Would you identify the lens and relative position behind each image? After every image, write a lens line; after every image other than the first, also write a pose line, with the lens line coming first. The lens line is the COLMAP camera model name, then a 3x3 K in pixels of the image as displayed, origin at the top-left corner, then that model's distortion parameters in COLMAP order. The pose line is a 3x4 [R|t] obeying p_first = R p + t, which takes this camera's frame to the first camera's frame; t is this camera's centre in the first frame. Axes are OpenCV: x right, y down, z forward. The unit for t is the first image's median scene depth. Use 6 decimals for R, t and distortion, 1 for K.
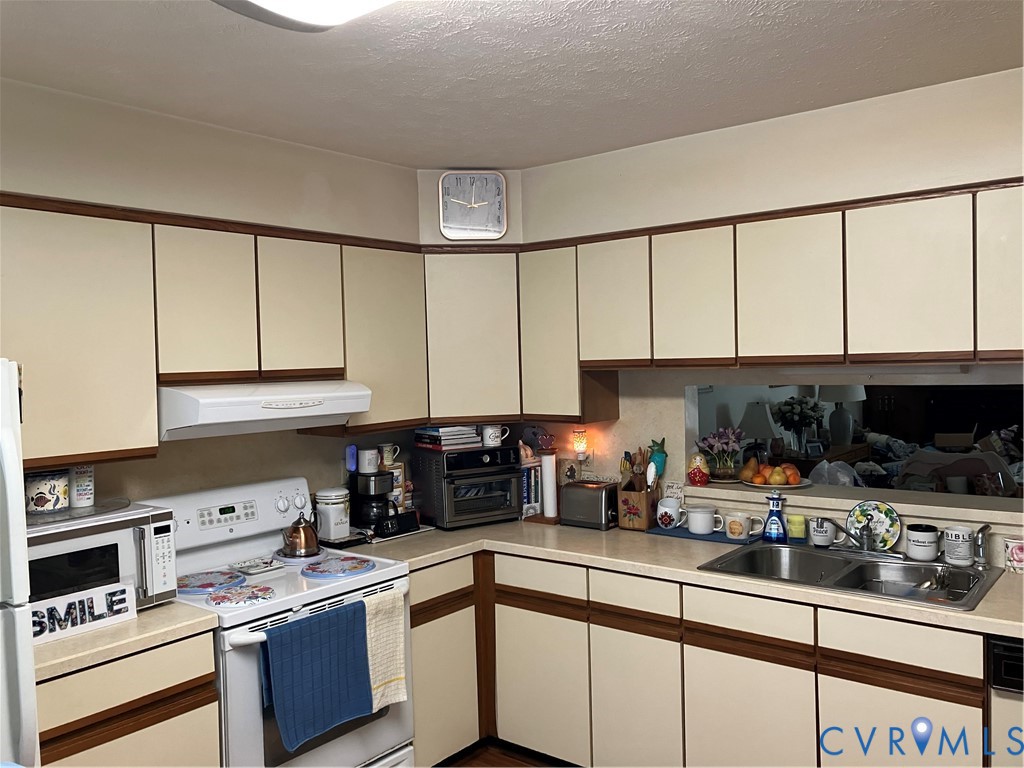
lens RADIAL K [[838.0, 0, 511.6], [0, 838.0, 370.5], [0, 0, 1]] dist [0.000593, -0.021495]
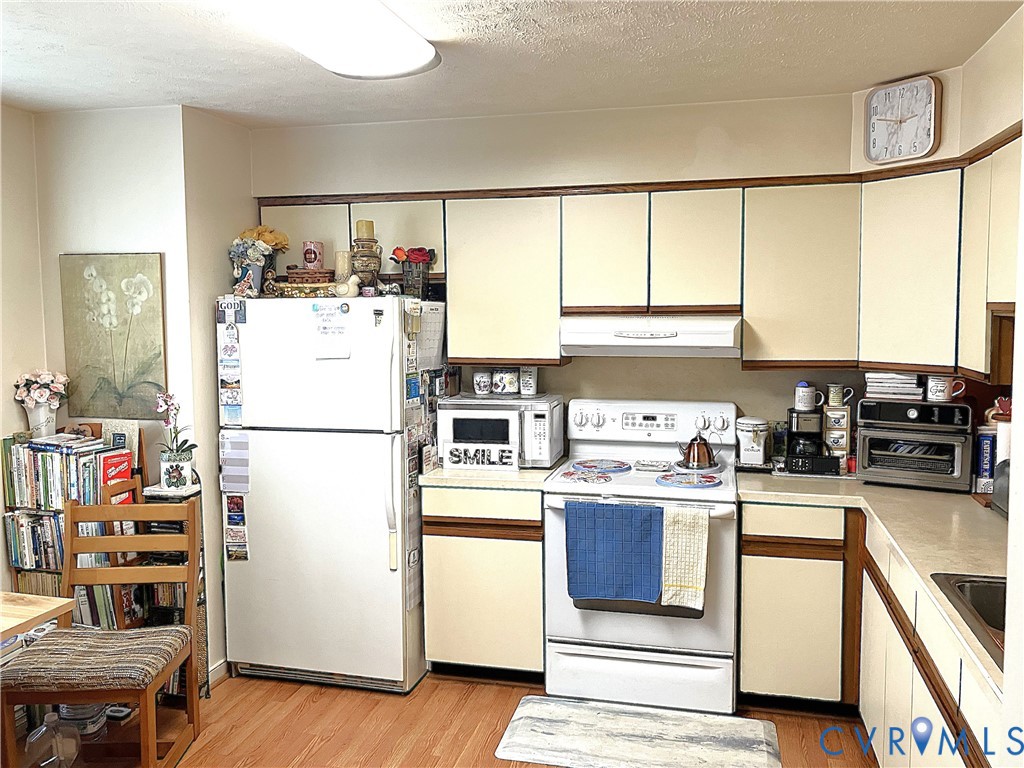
lens RADIAL K [[870.9, 0, 512.0], [0, 870.9, 384.0], [0, 0, 1]] dist [0.077822, -0.239685]
pose [[0.402965, 0.109351, -0.908659, 0.734547], [-0.016028, 0.993527, 0.112456, -0.024838], [0.915075, -0.030752, 0.402109, 0.292775]]
